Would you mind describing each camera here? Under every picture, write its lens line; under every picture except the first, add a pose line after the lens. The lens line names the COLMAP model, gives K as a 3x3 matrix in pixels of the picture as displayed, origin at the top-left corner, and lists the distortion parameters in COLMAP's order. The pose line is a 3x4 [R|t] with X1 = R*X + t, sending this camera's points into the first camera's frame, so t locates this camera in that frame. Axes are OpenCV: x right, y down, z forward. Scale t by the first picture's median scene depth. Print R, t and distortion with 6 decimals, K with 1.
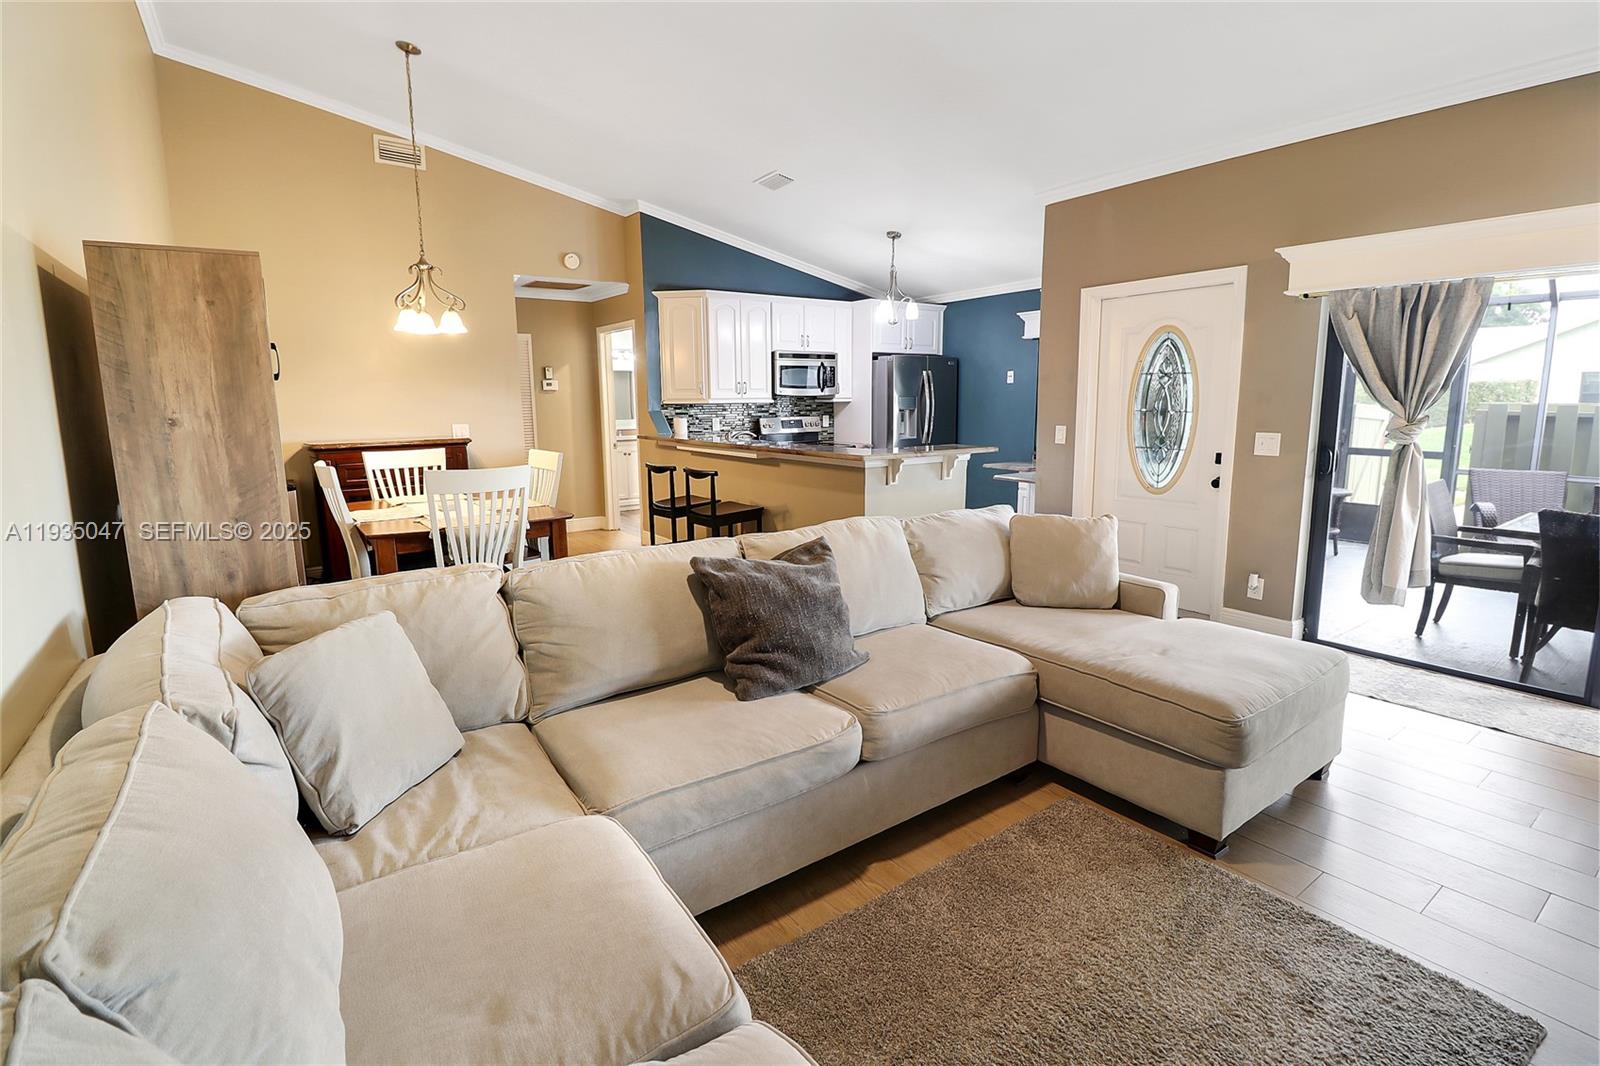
lens RADIAL K [[743.2, 0, 799.1], [0, 743.2, 512.2], [0, 0, 1]] dist [0.004521, -0.016365]
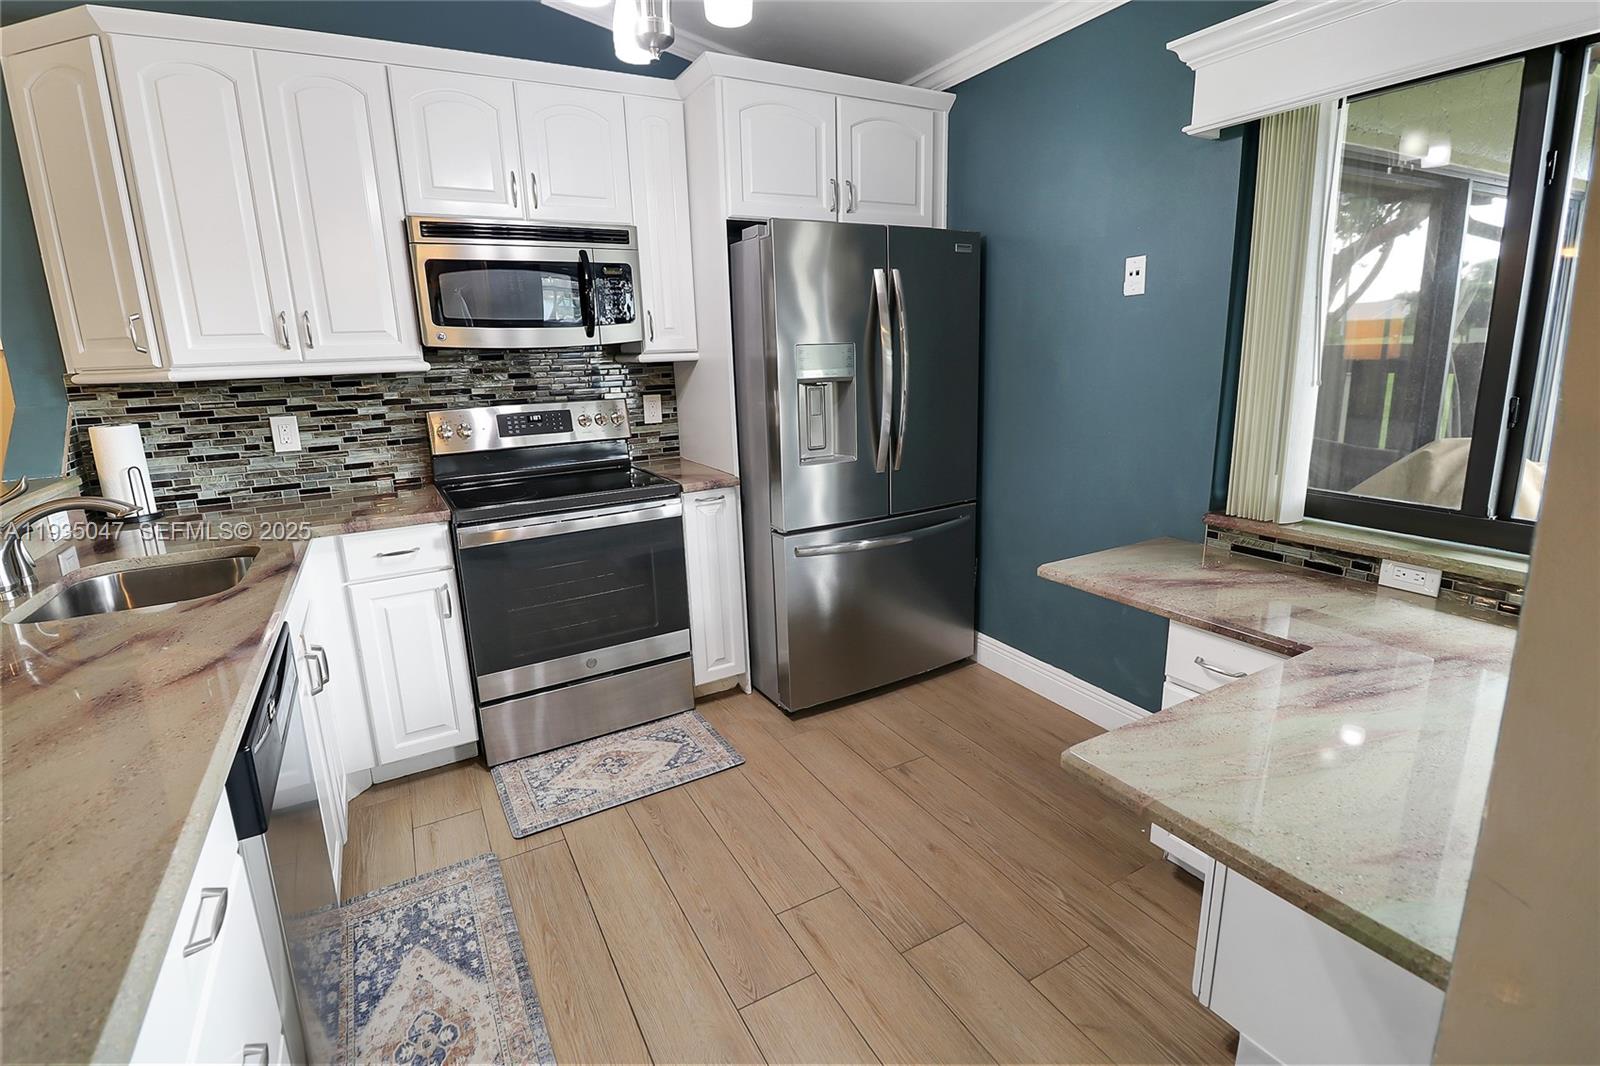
lens RADIAL K [[743.2, 0, 799.1], [0, 743.2, 512.2], [0, 0, 1]] dist [0.004521, -0.016365]
pose [[0.993584, 0.003540, -0.113043, 0.180077], [0.004282, 0.997616, 0.068872, -0.104524], [0.113018, -0.068914, 0.991200, 0.671543]]
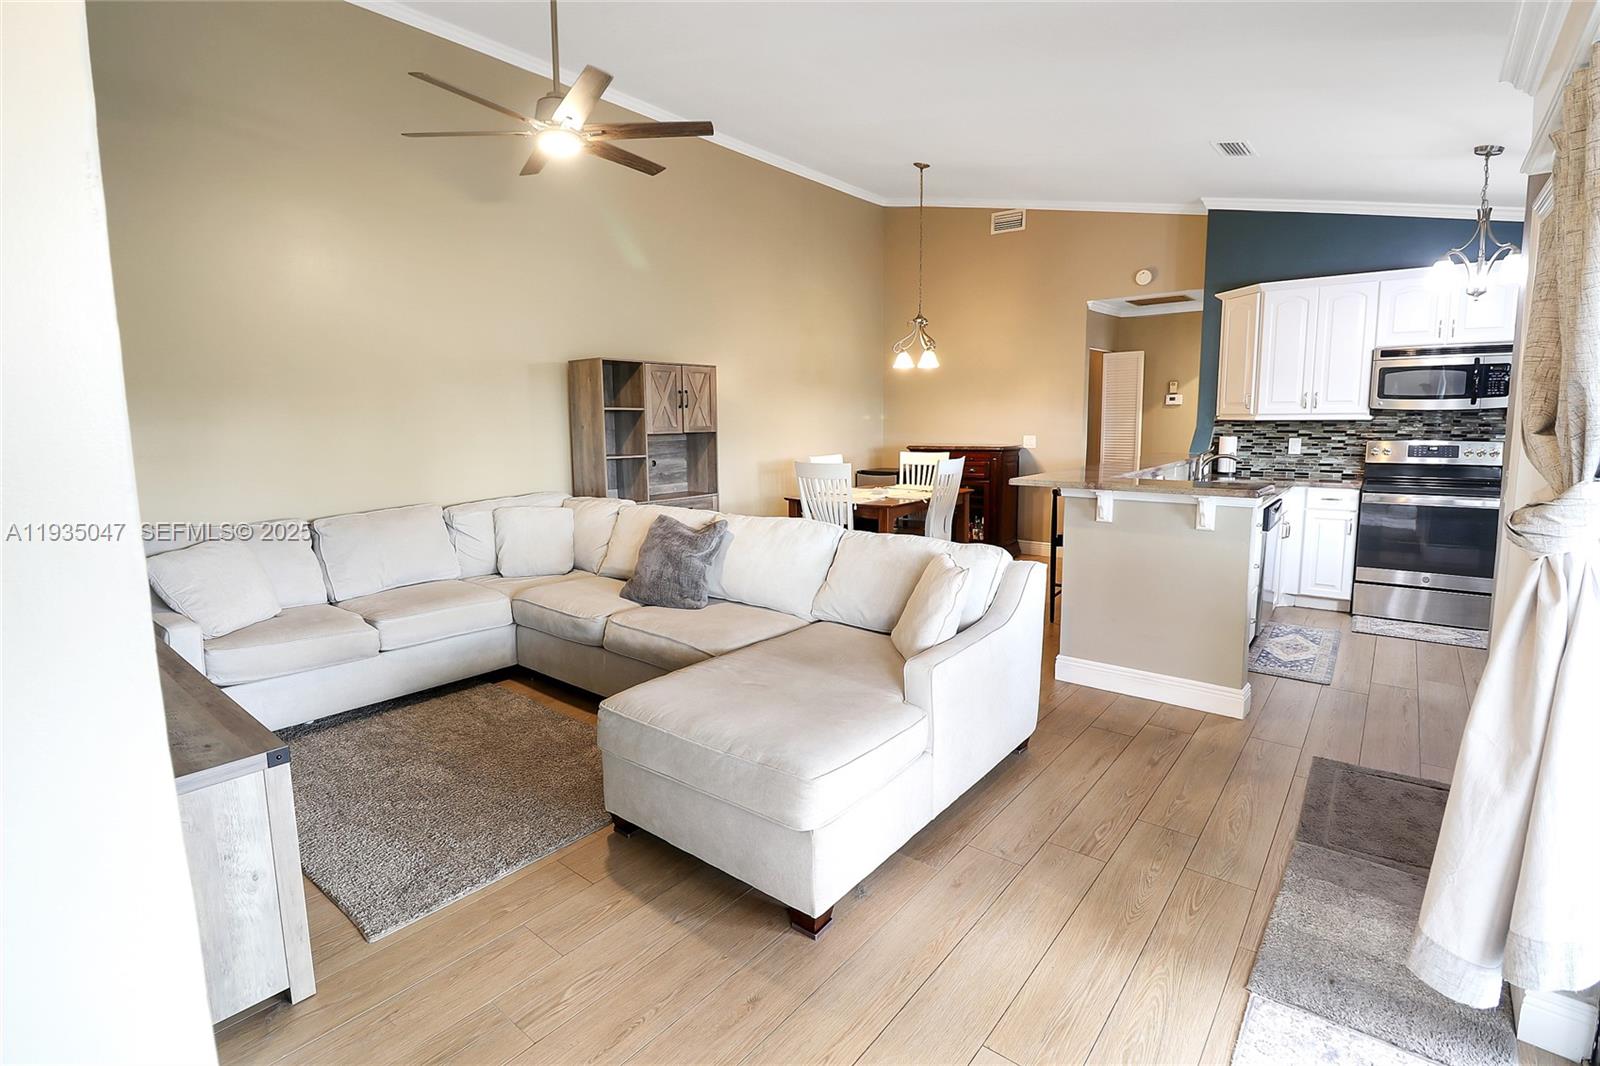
lens RADIAL K [[743.2, 0, 799.1], [0, 743.2, 512.2], [0, 0, 1]] dist [0.004521, -0.016365]
pose [[0.264991, 0.128267, -0.955682, 0.519634], [-0.140005, 0.985728, 0.093480, -0.048691], [0.954033, 0.109029, 0.279167, 0.282431]]
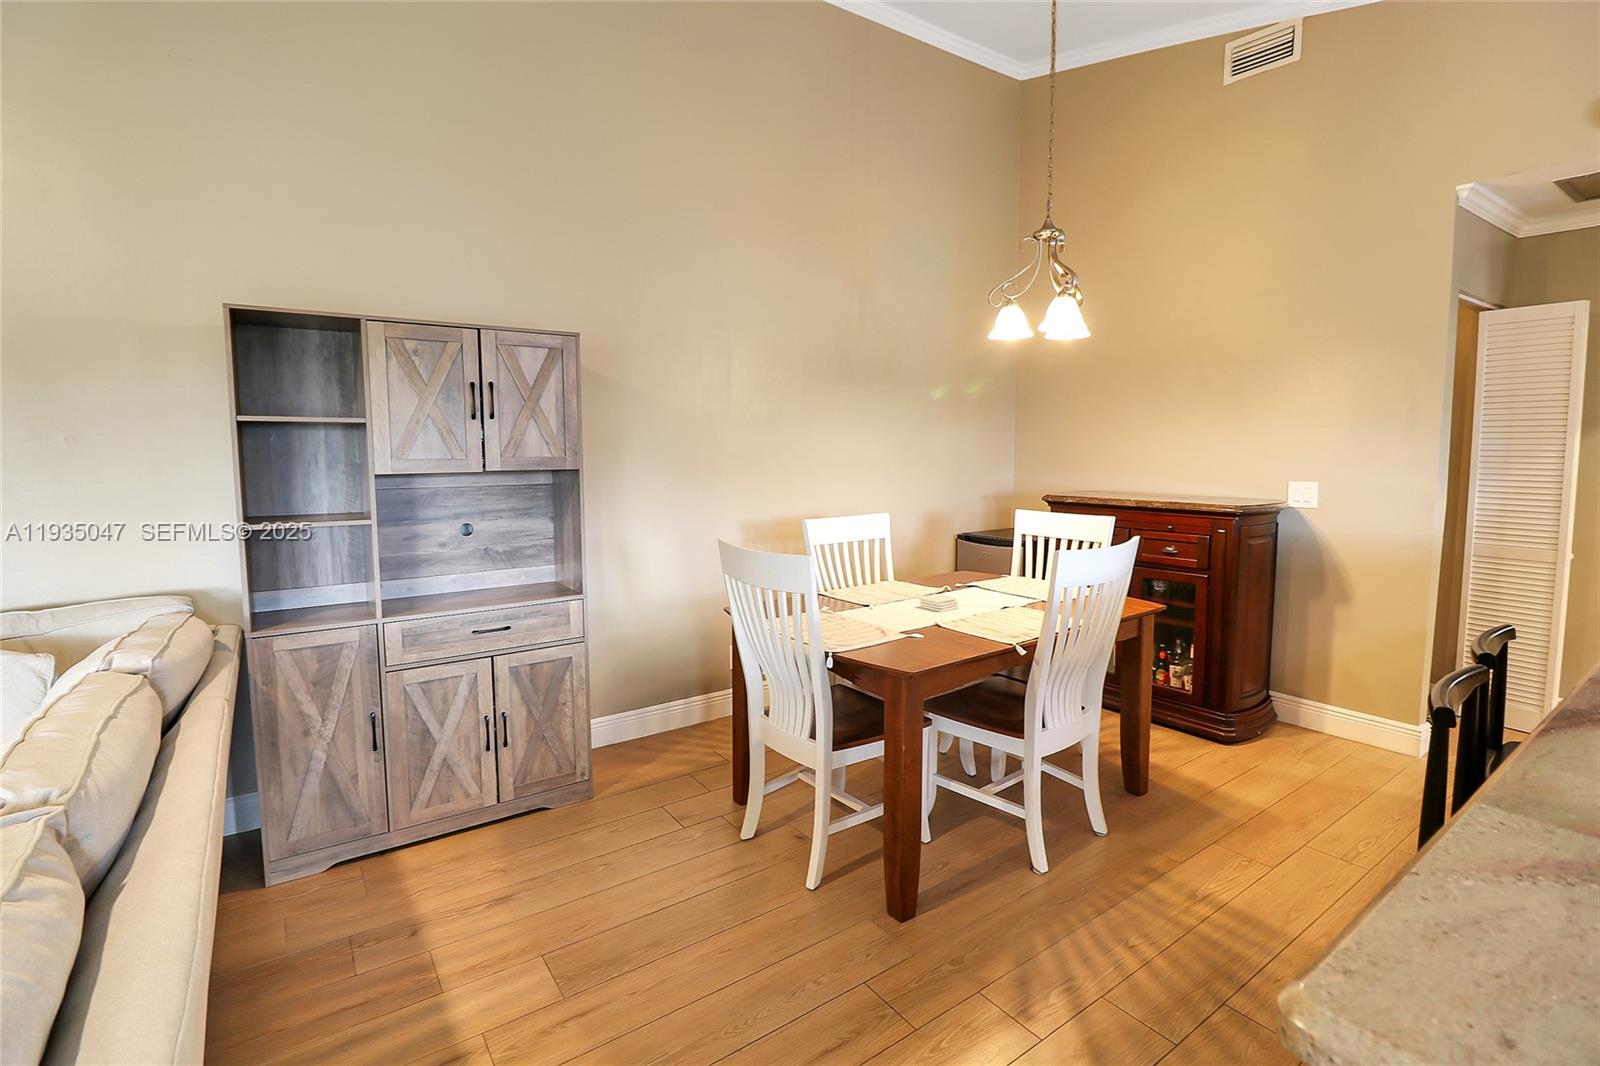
lens RADIAL K [[743.2, 0, 799.1], [0, 743.2, 512.2], [0, 0, 1]] dist [0.004521, -0.016365]
pose [[-0.002699, 0.101622, -0.994819, 0.104569], [-0.149555, 0.983594, 0.100881, -0.081108], [0.988750, 0.149052, 0.012543, 0.525327]]
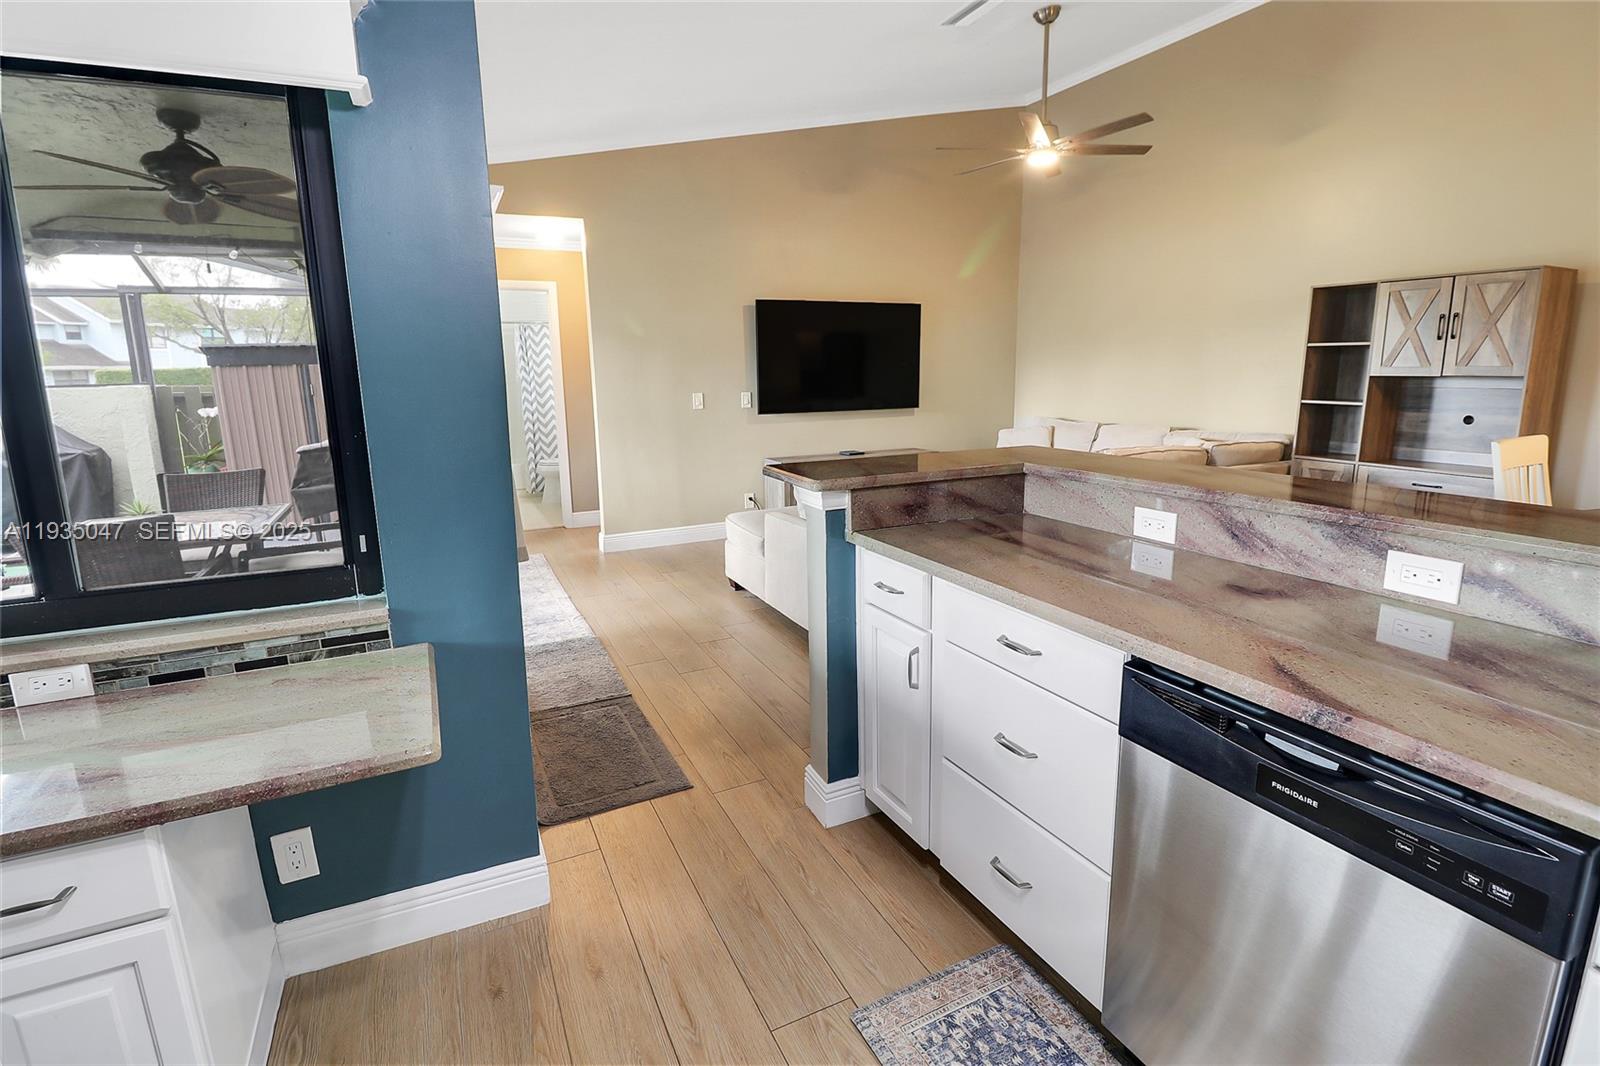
lens RADIAL K [[743.2, 0, 799.1], [0, 743.2, 512.2], [0, 0, 1]] dist [0.004521, -0.016365]
pose [[-0.986335, -0.005682, 0.164657, 0.105457], [0.050028, 0.941886, 0.332187, -0.147393], [-0.156975, 0.335885, -0.928730, 0.968782]]
